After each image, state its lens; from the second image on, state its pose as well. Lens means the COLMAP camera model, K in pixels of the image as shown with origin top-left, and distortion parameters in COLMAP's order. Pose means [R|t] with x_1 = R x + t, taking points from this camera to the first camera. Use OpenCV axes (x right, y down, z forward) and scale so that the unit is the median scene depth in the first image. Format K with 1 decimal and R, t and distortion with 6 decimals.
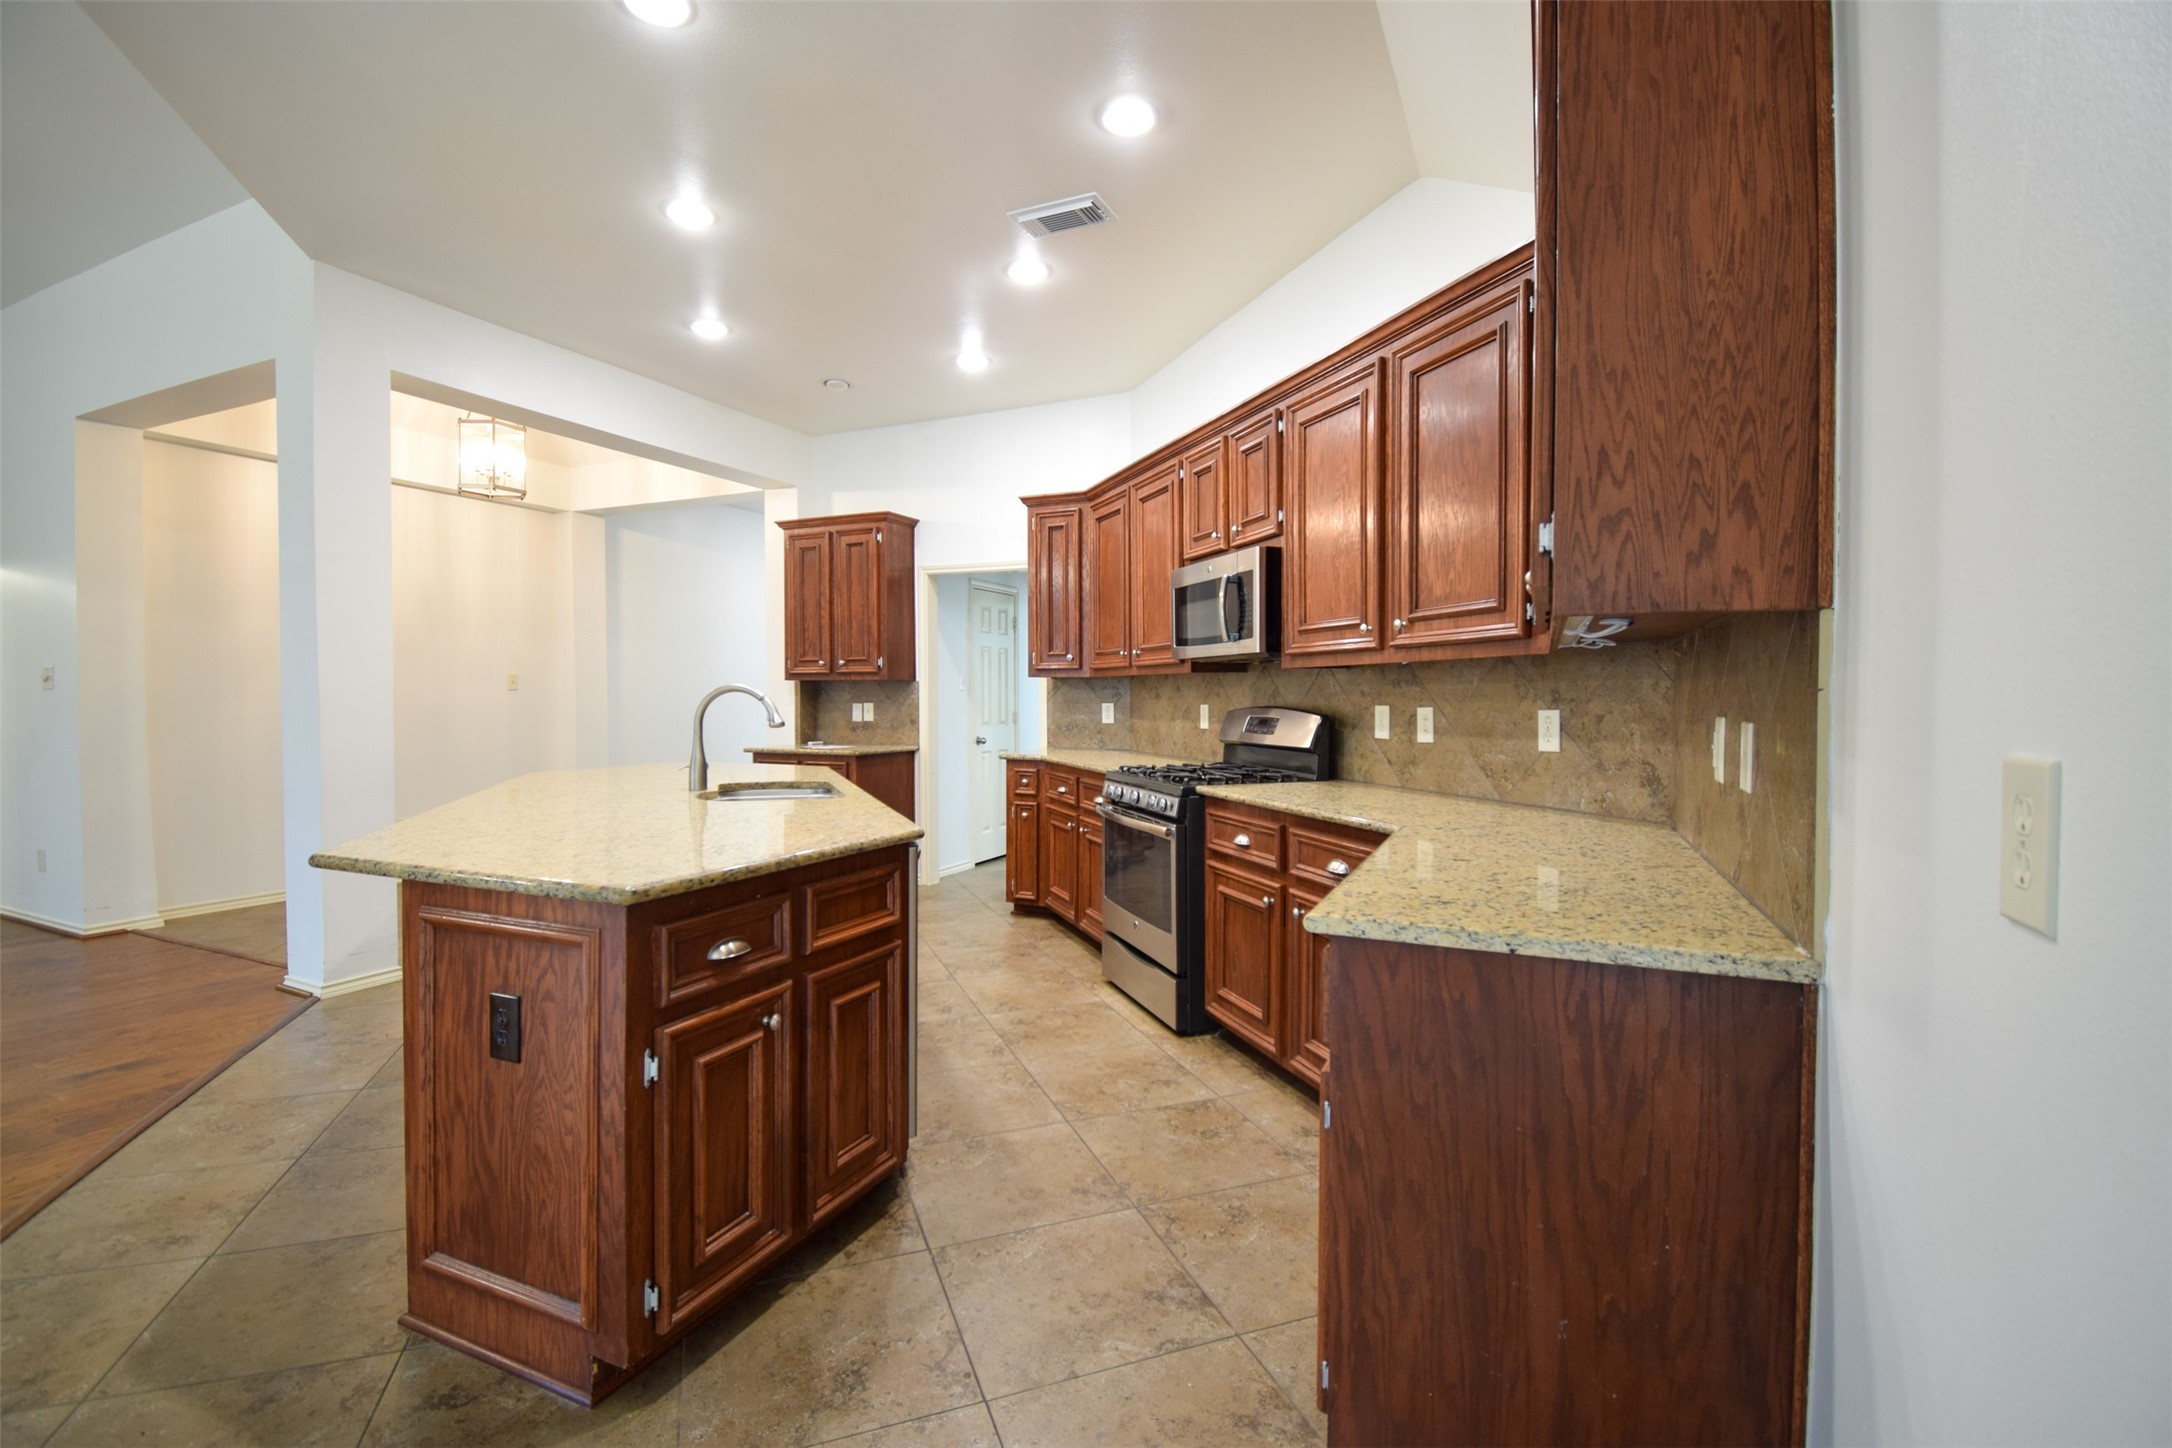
lens RADIAL K [[968.6, 0, 1102.0], [0, 968.6, 715.1], [0, 0, 1]] dist [0.019081, -0.023733]
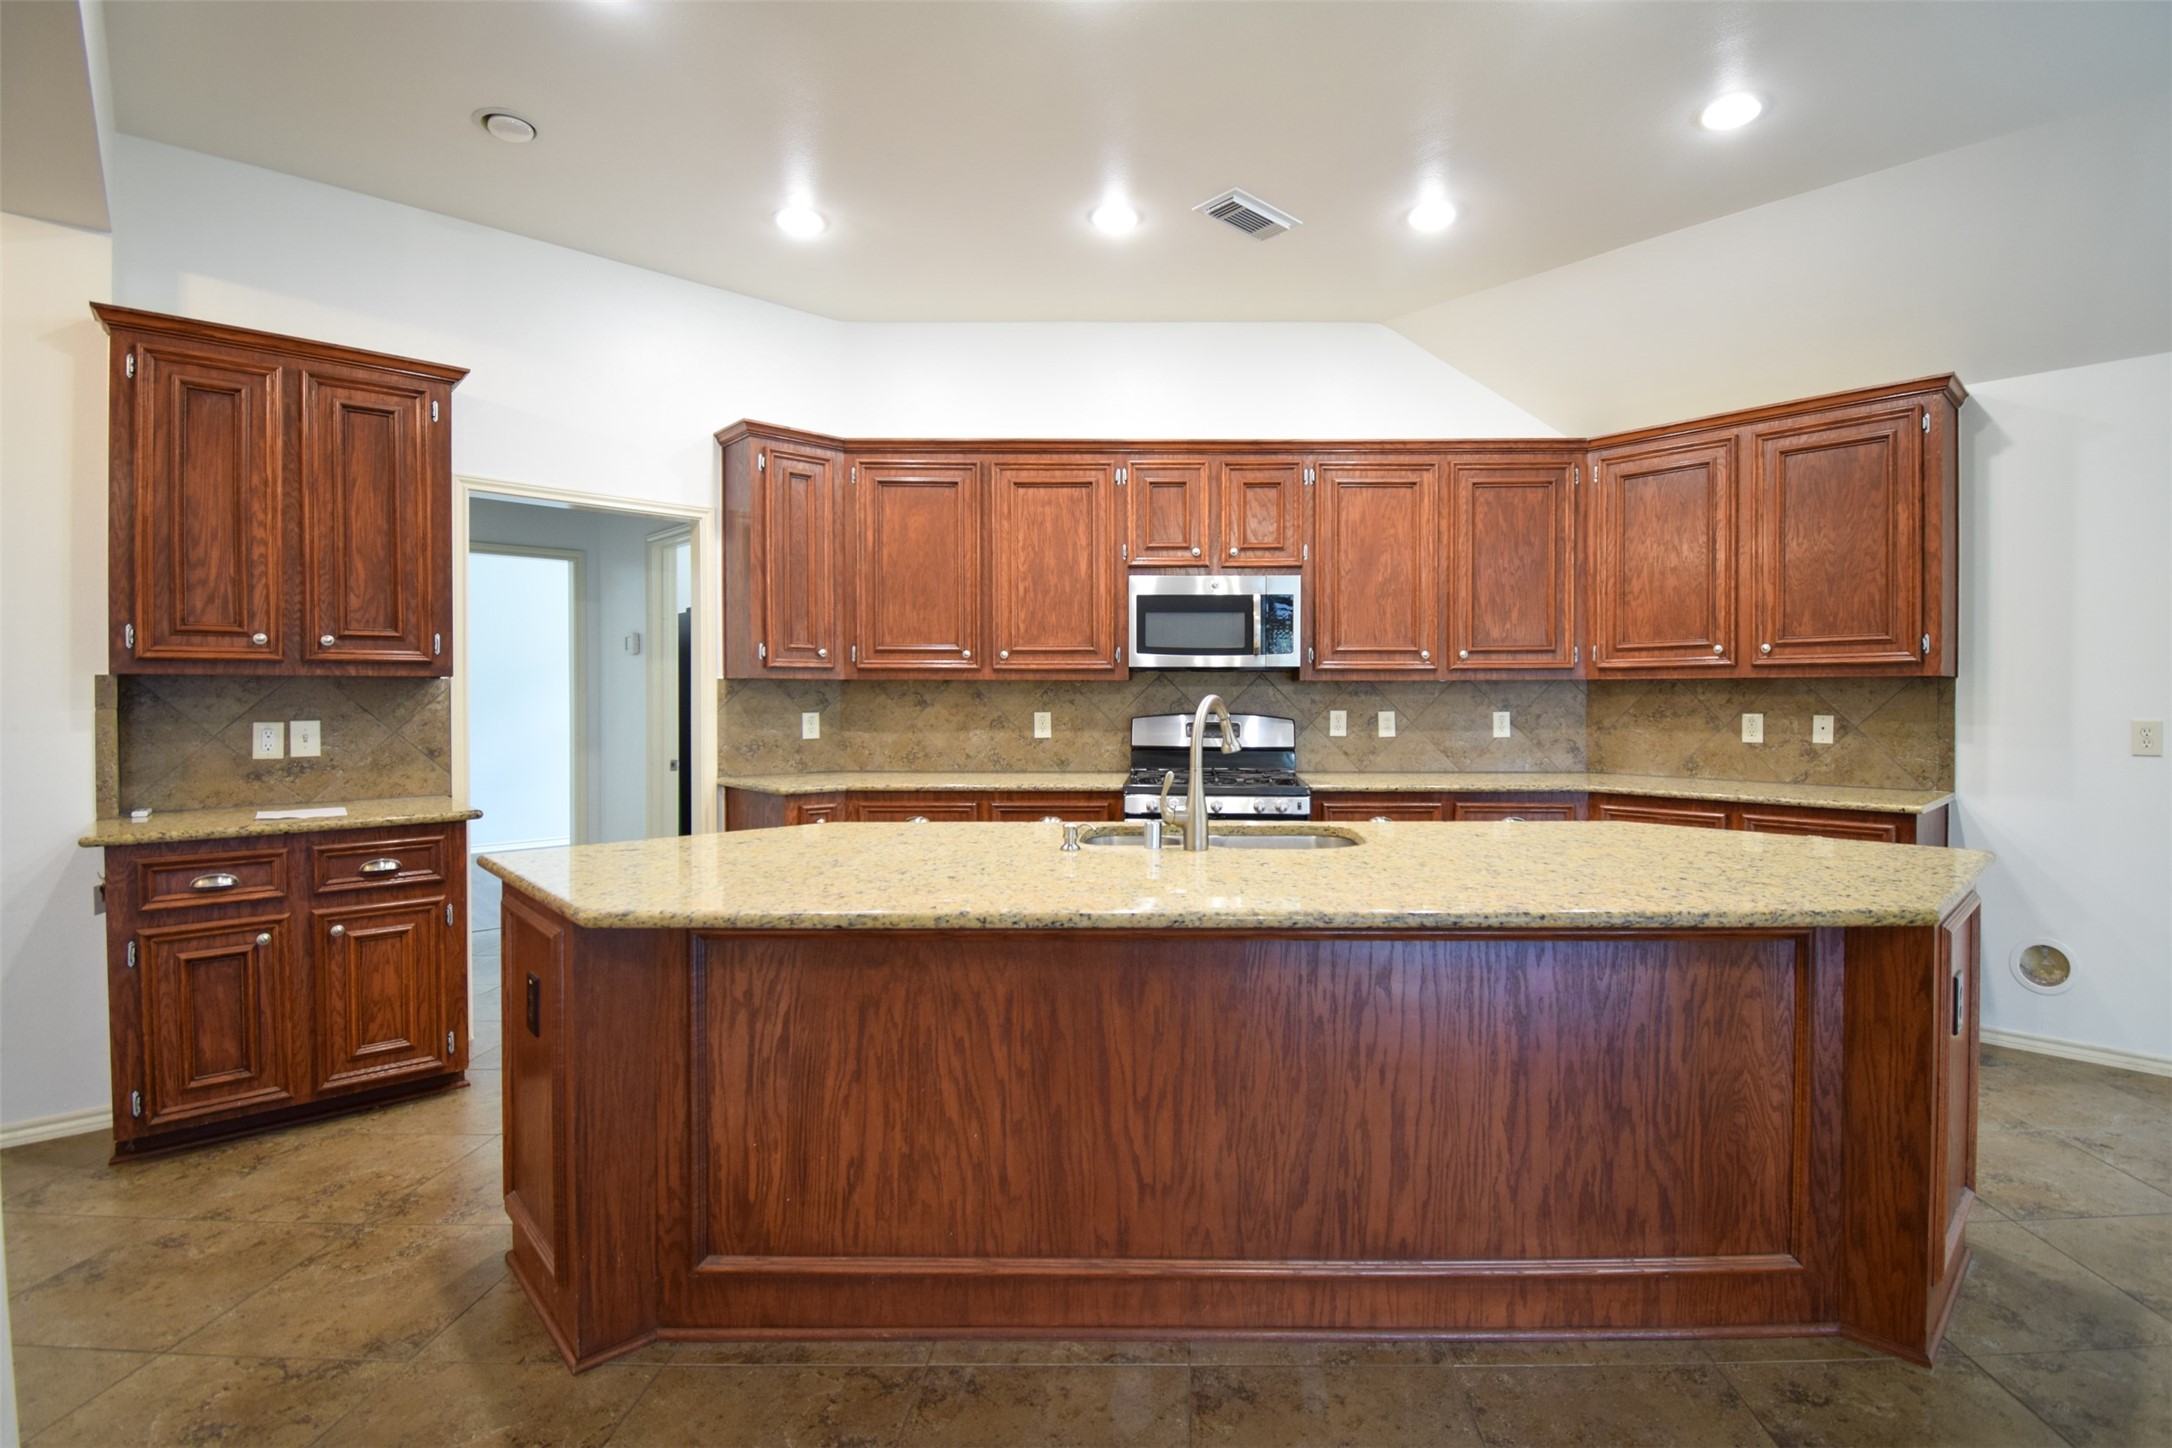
lens RADIAL K [[999.9, 0, 1175.4], [0, 999.9, 708.4], [0, 0, 1]] dist [0.001249, -0.000496]
pose [[0.362321, -0.013466, 0.931956, -1.287591], [0.018267, 0.999806, 0.007345, -0.033213], [-0.931874, 0.014362, 0.362497, 0.900645]]
